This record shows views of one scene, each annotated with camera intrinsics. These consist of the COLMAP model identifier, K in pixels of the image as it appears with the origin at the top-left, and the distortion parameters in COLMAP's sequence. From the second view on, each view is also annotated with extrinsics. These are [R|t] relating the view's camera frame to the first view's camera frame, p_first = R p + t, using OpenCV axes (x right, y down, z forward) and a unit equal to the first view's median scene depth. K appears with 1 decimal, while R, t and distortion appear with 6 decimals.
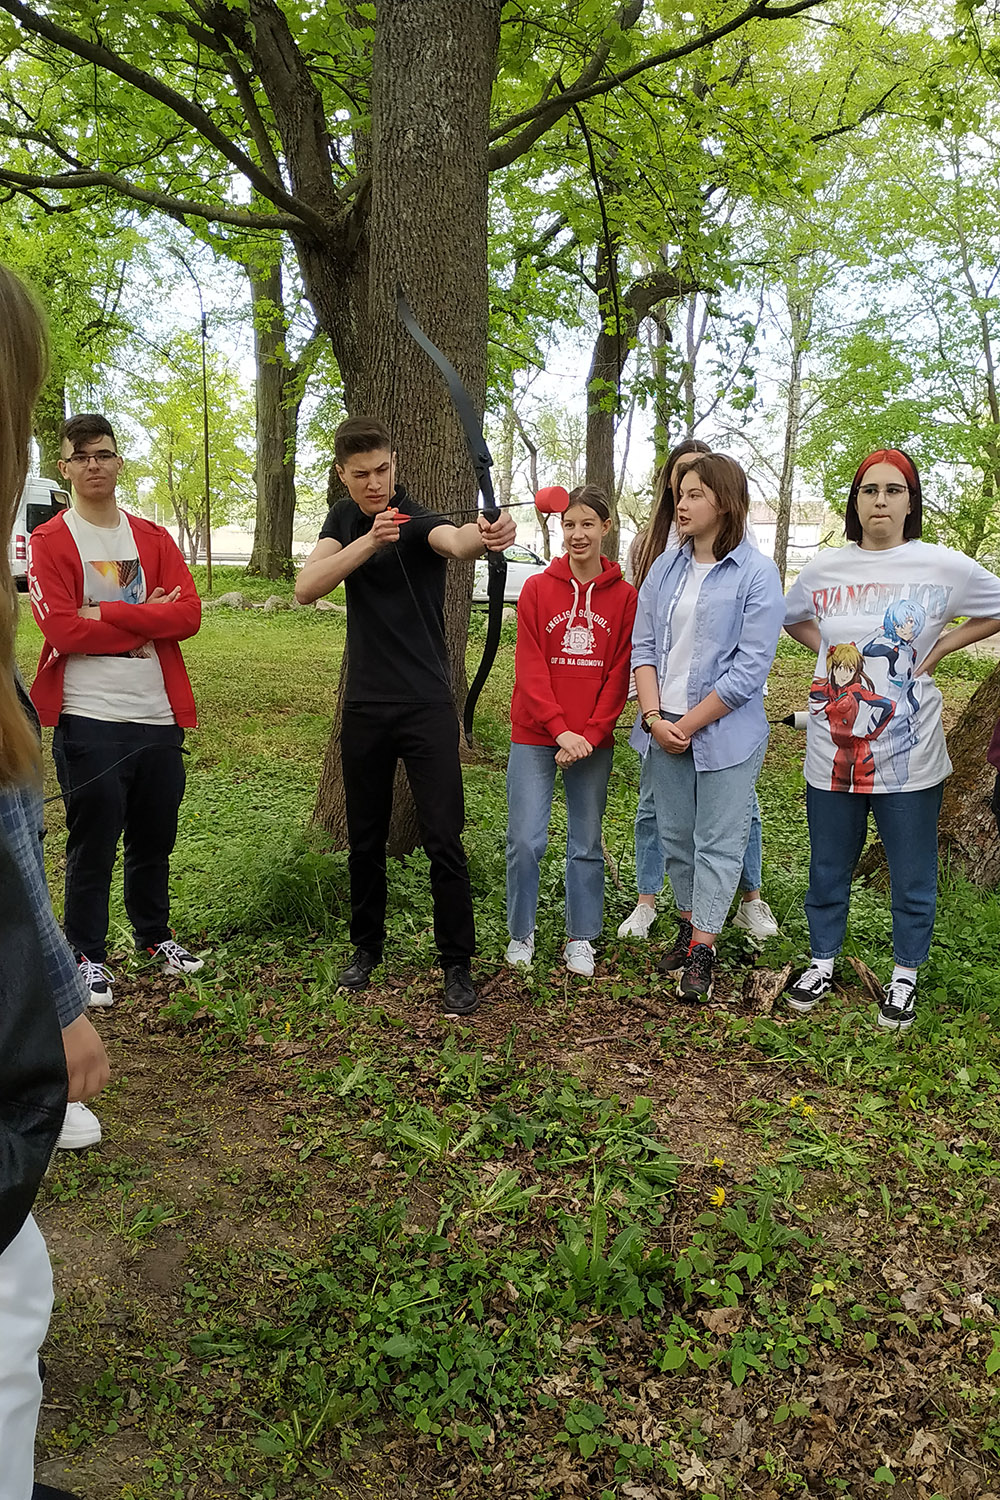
lens RADIAL K [[1070.5, 0, 493.5], [0, 1070.5, 799.8], [0, 0, 1]] dist [0.048336, -0.107138]
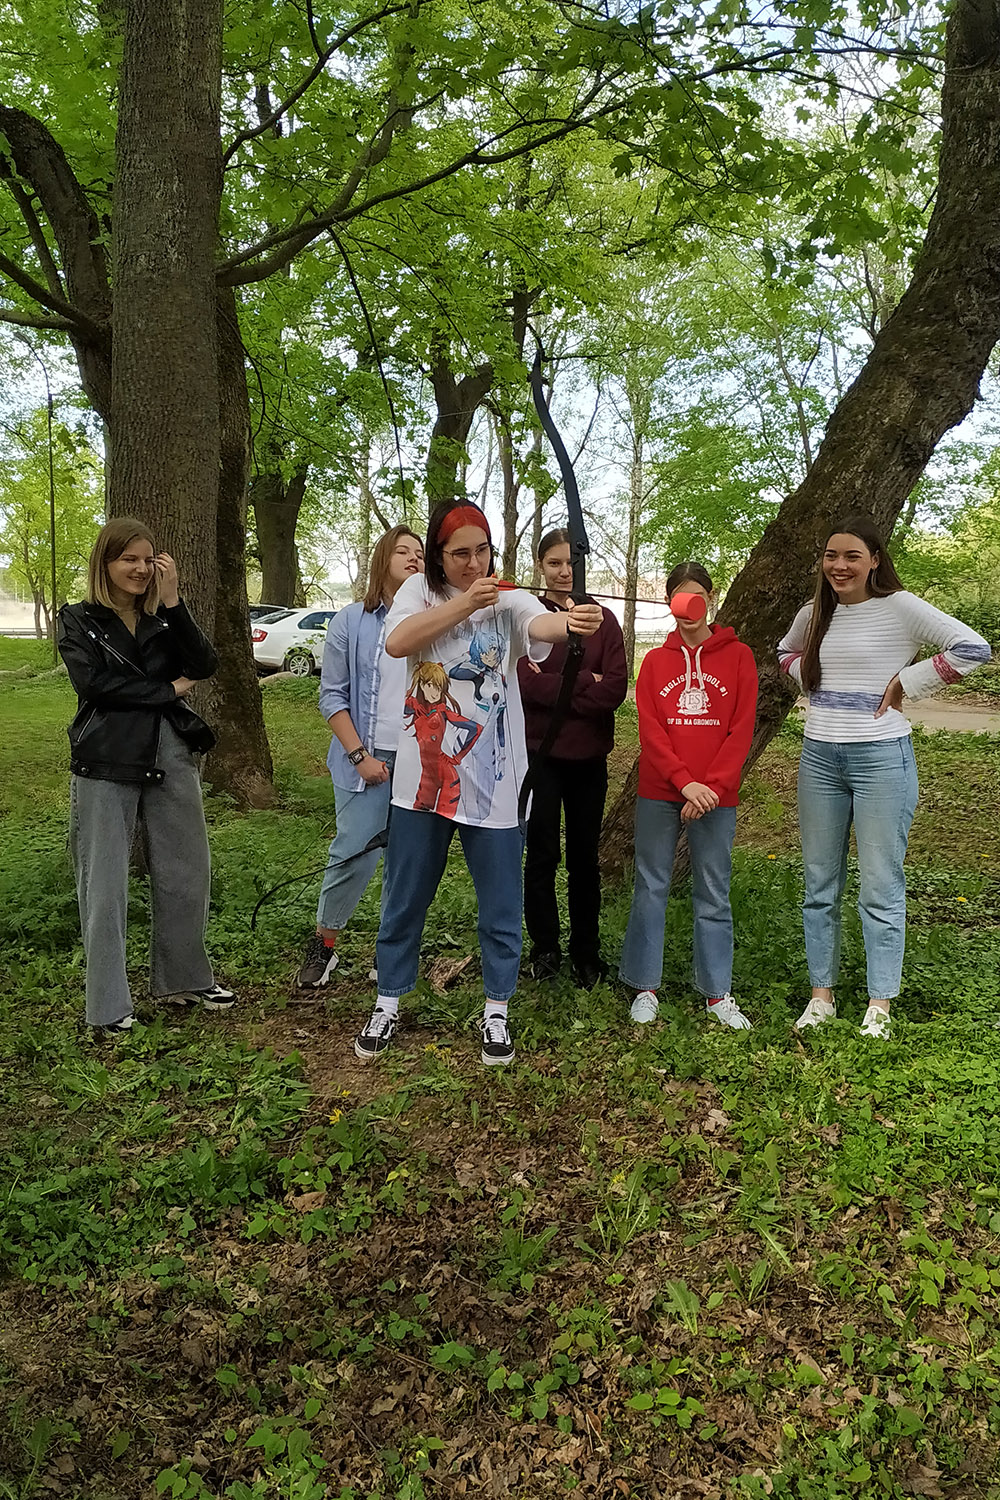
lens RADIAL K [[1070.5, 0, 493.5], [0, 1070.5, 799.8], [0, 0, 1]] dist [0.048336, -0.107138]
pose [[0.994331, -0.026284, 0.103029, 0.255286], [0.033041, 0.997374, -0.064443, 0.086130], [-0.101065, 0.067482, 0.992589, -0.246566]]
